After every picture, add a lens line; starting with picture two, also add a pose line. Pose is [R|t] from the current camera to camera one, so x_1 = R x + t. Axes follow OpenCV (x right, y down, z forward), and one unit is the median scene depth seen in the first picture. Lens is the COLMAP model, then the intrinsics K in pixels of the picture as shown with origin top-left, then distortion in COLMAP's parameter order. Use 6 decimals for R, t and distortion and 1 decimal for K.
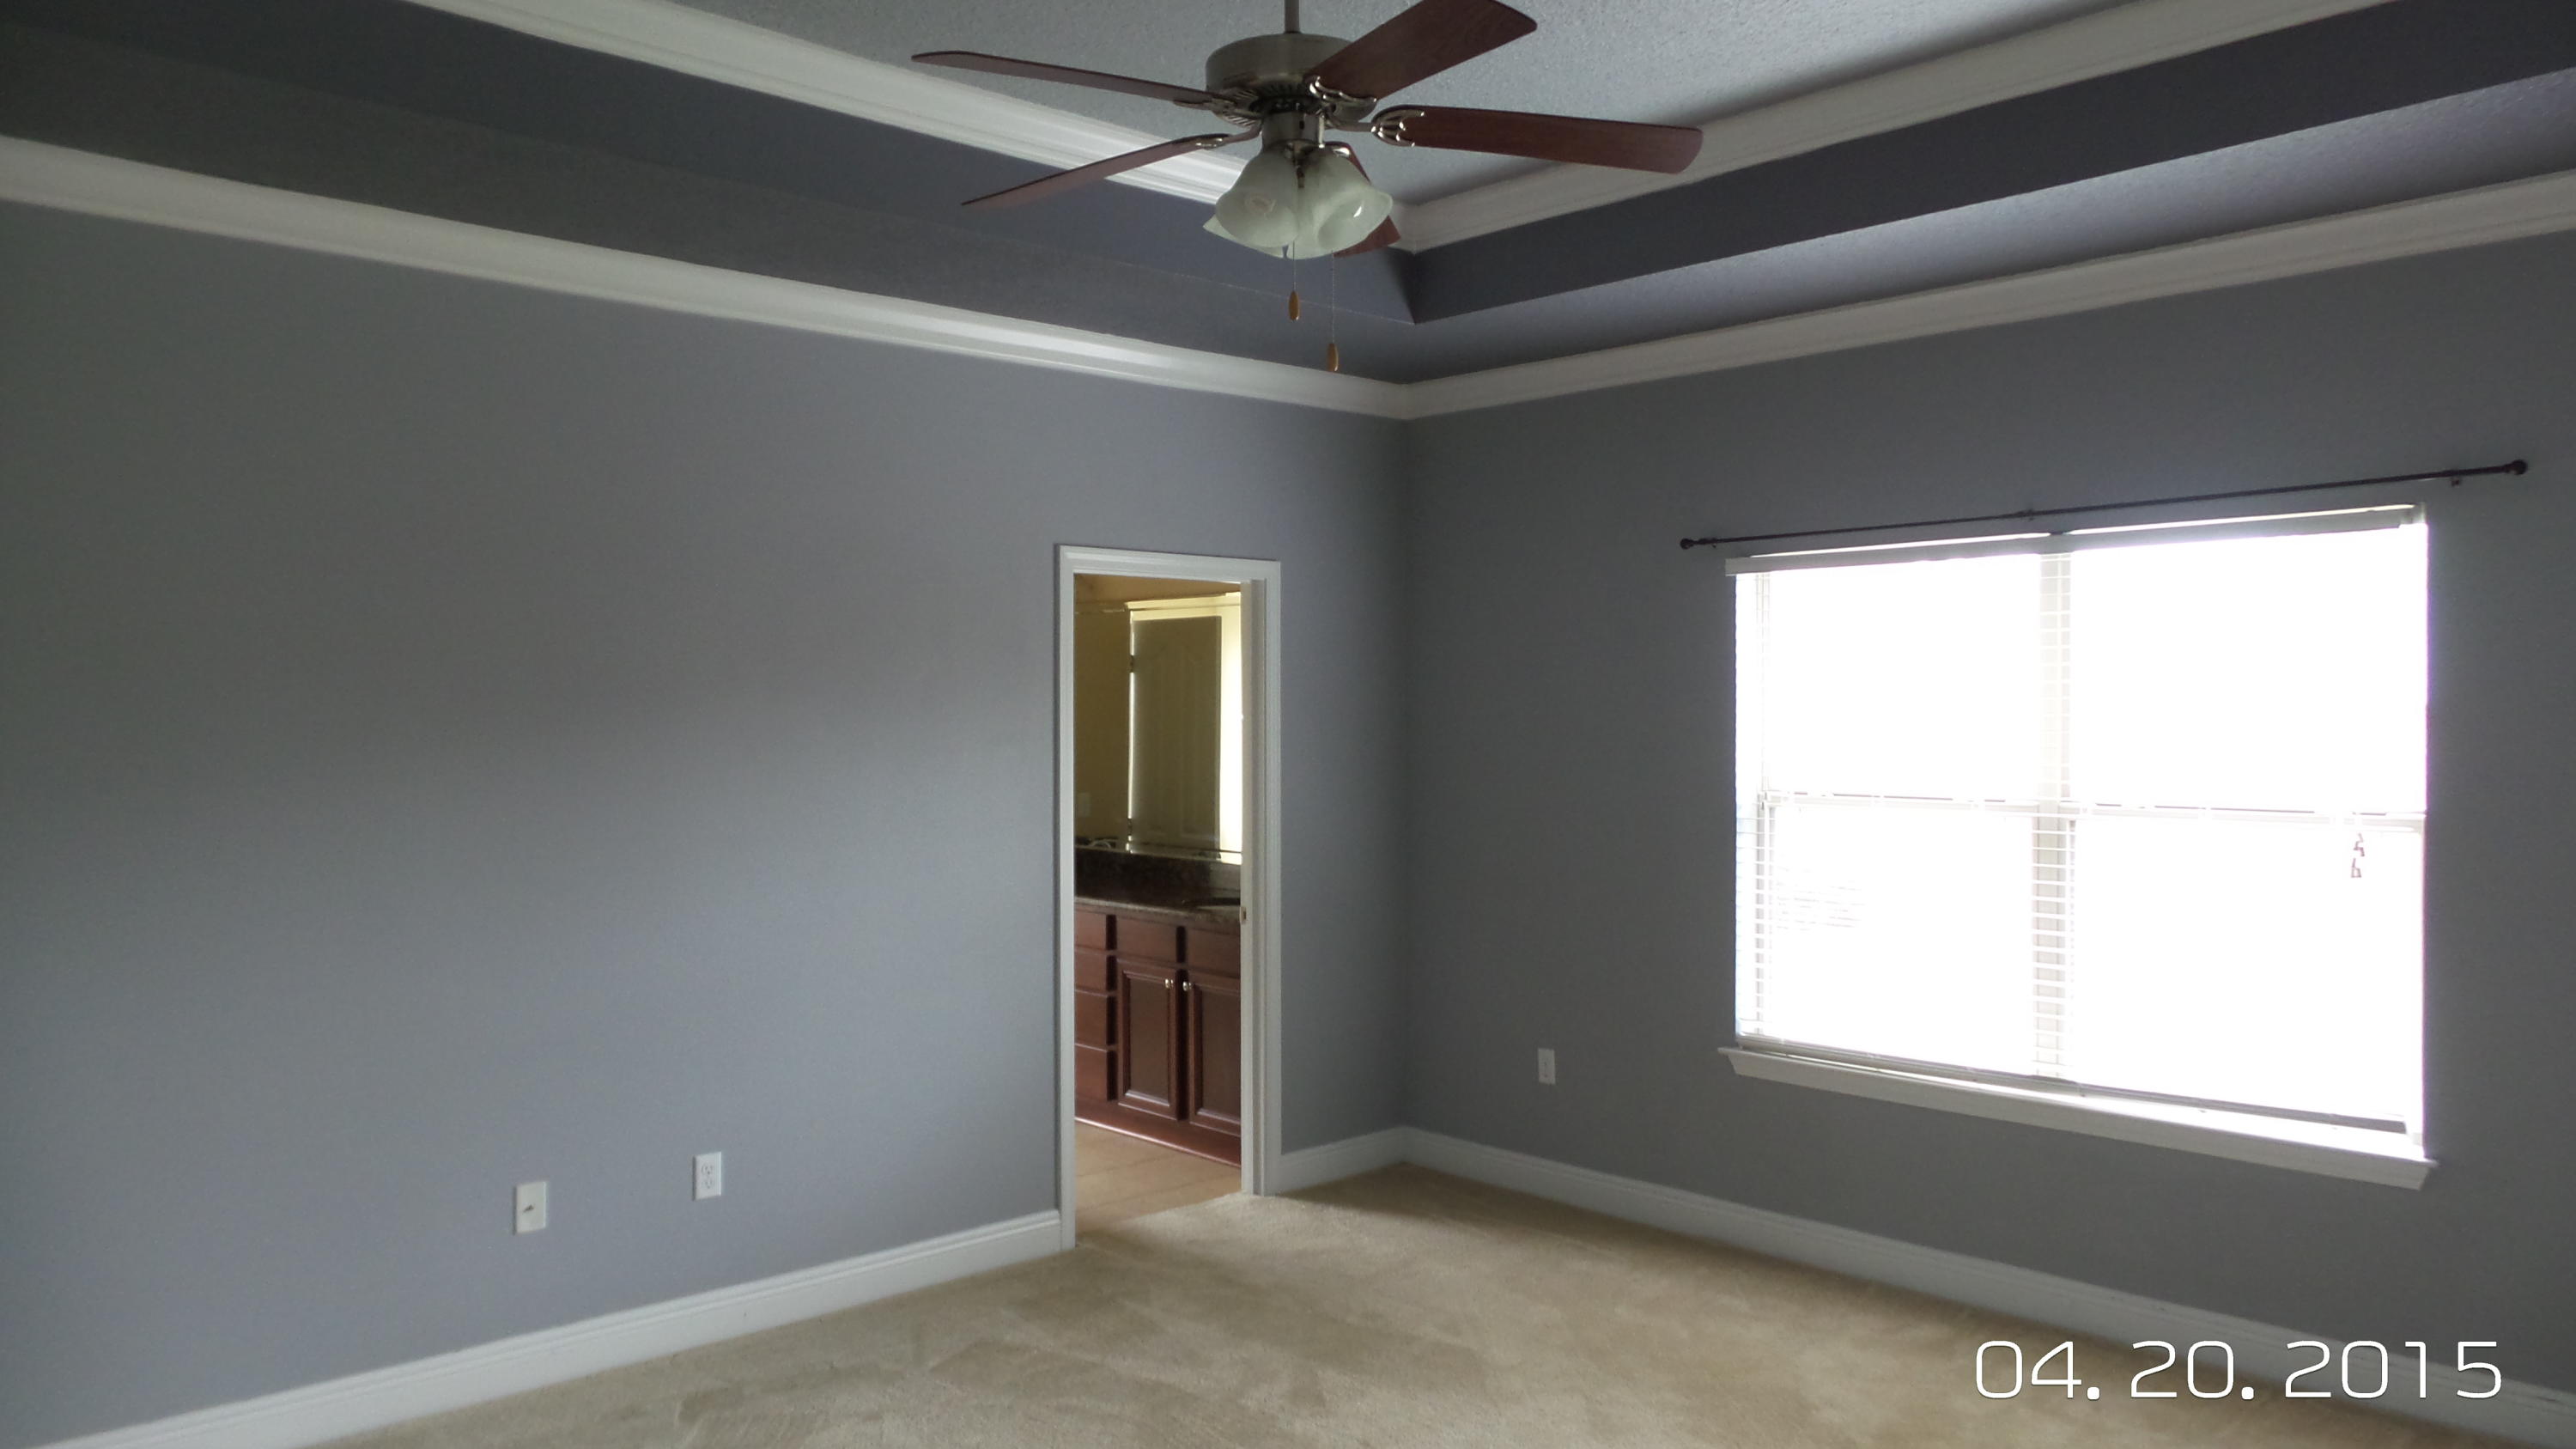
lens RADIAL K [[1757.9, 0, 1286.7], [0, 1757.9, 735.1], [0, 0, 1]] dist [-0.003540, -0.004373]
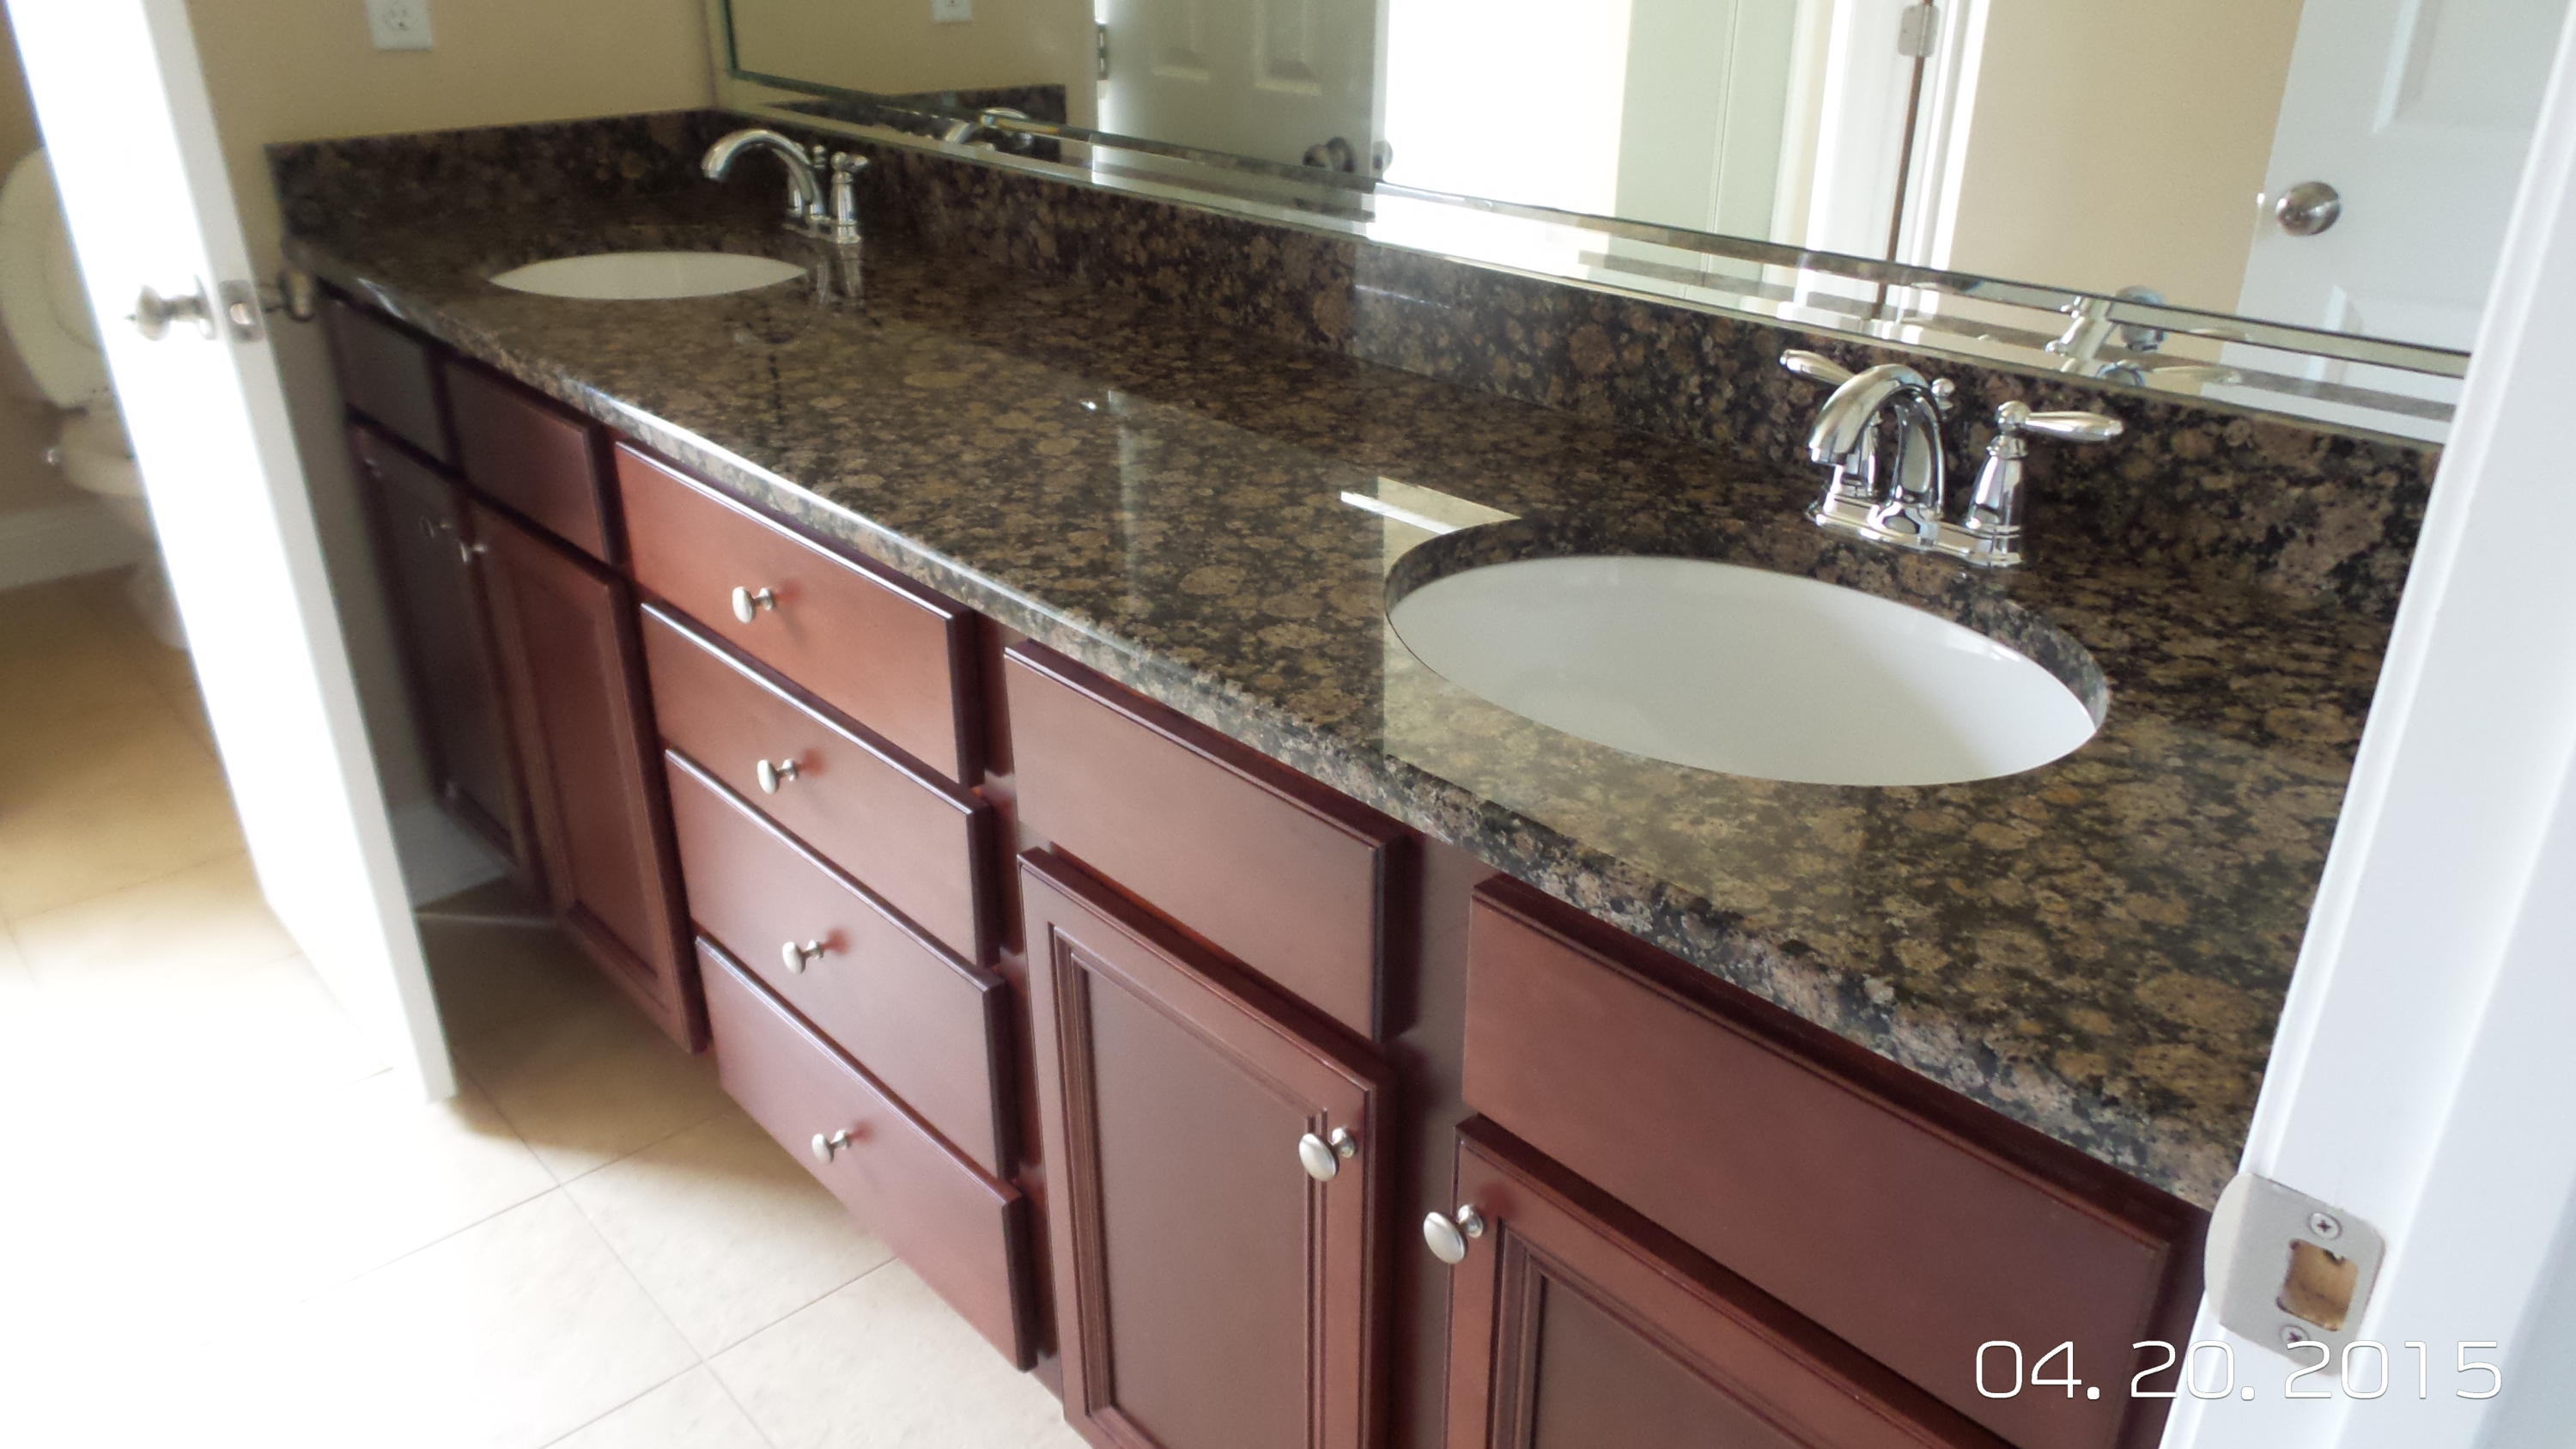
lens RADIAL K [[1757.9, 0, 1292.3], [0, 1757.9, 723.0], [0, 0, 1]] dist [-0.003540, -0.004373]
pose [[0.999965, 0.006117, -0.005695, -0.064257], [-0.003184, 0.908852, 0.417106, 0.036293], [0.007728, -0.417073, 0.908840, 0.819523]]
